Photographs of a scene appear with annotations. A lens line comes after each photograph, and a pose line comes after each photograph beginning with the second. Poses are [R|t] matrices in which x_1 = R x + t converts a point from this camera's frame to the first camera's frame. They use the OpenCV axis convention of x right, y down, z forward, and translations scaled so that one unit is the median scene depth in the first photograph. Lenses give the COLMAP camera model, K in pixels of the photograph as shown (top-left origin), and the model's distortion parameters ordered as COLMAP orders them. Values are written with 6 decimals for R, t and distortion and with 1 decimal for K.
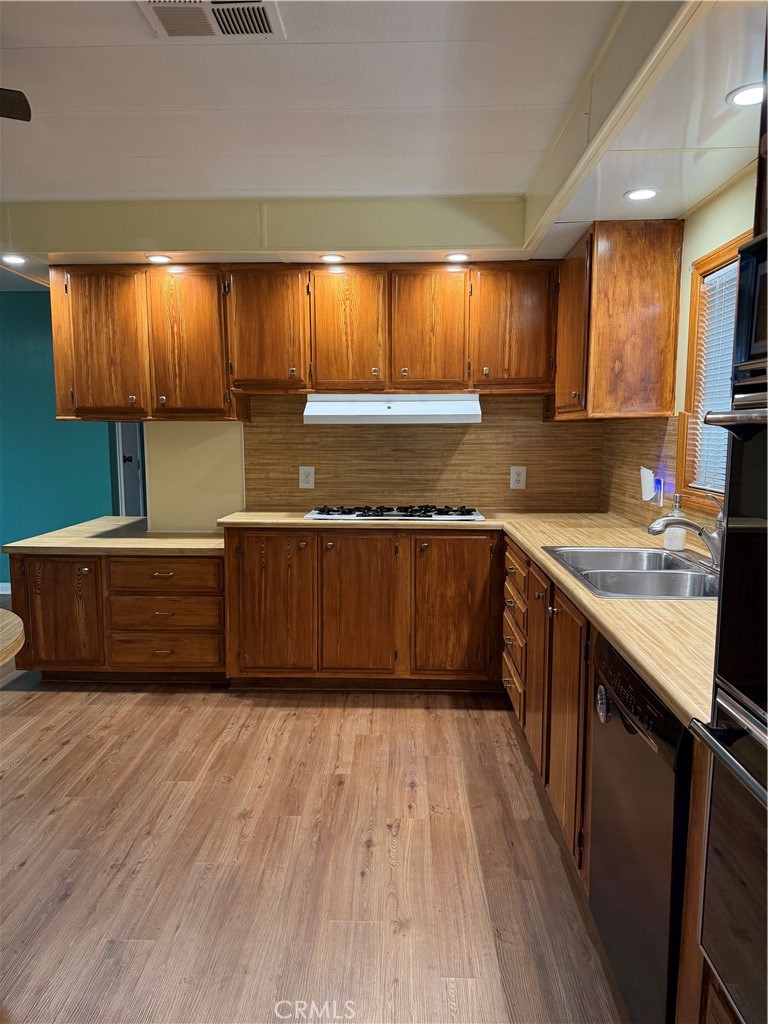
lens RADIAL K [[719.4, 0, 378.8], [0, 719.4, 513.6], [0, 0, 1]] dist [-0.001270, 0.000294]
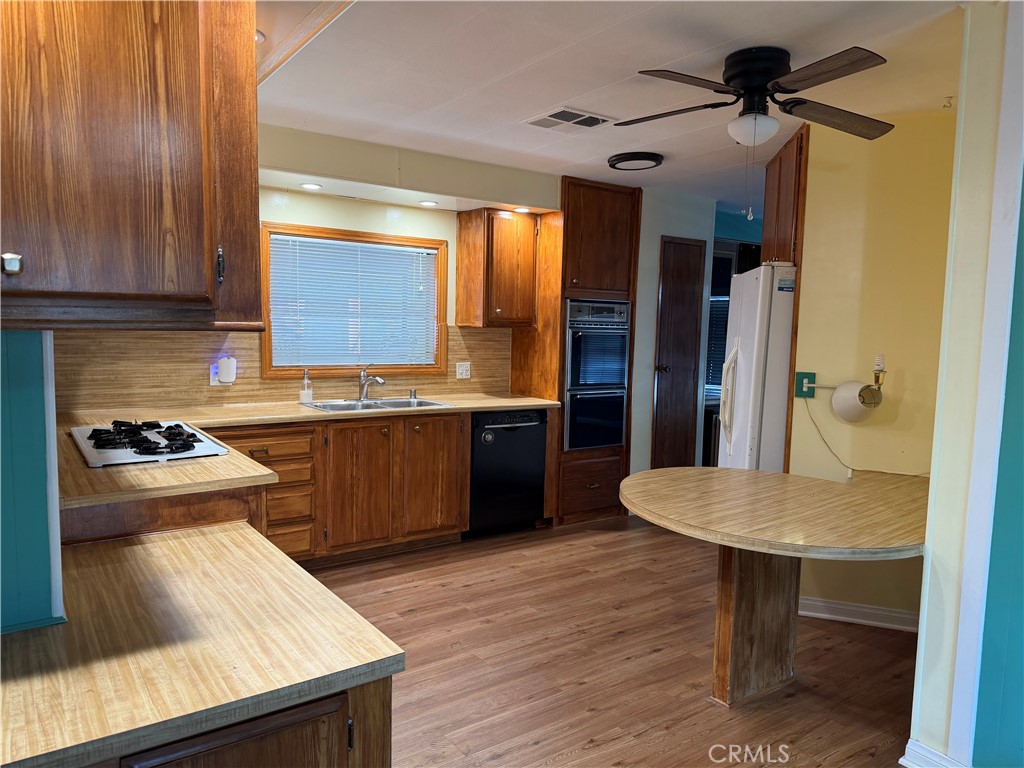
lens RADIAL K [[719.4, 0, 509.8], [0, 719.4, 387.1], [0, 0, 1]] dist [-0.001270, 0.000294]
pose [[-0.600175, -0.085011, 0.795338, -1.251454], [0.082510, 0.982452, 0.167275, -0.236934], [-0.795601, 0.166018, -0.582629, 1.683498]]
